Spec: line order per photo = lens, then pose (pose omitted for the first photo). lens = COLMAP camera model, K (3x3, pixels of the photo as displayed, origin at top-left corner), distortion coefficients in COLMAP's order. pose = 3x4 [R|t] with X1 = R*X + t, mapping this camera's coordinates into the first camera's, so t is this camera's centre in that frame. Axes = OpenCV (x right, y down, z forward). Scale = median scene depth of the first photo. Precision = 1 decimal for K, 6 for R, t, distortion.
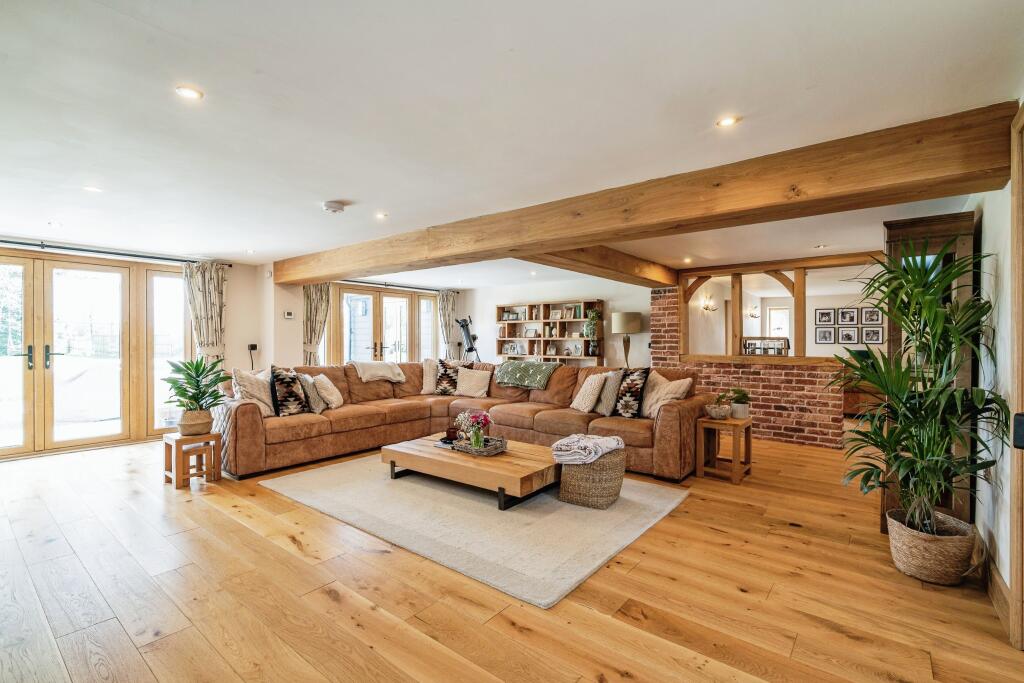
lens RADIAL K [[466.0, 0, 512.0], [0, 466.0, 341.5], [0, 0, 1]] dist [0.014227, -0.000010]
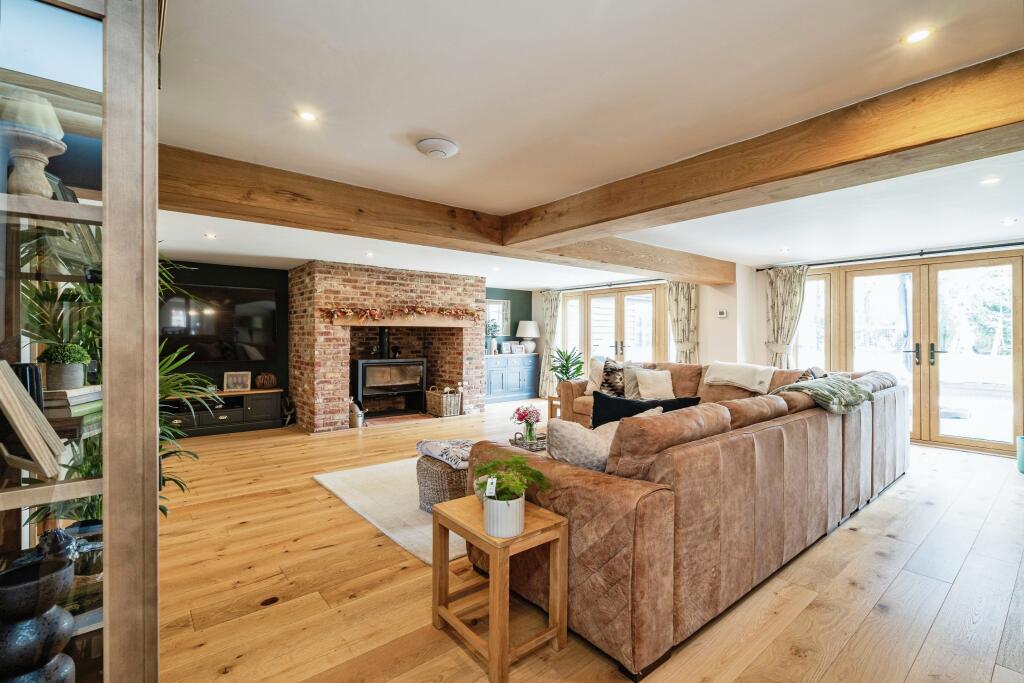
lens RADIAL K [[451.1, 0, 512.0], [0, 451.1, 341.5], [0, 0, 1]] dist [-0.000750, -0.000024]
pose [[-0.192160, 0.009551, -0.981317, 0.774332], [-0.006706, 0.999917, 0.011045, -0.006529], [0.981341, 0.008703, -0.192080, 0.961569]]
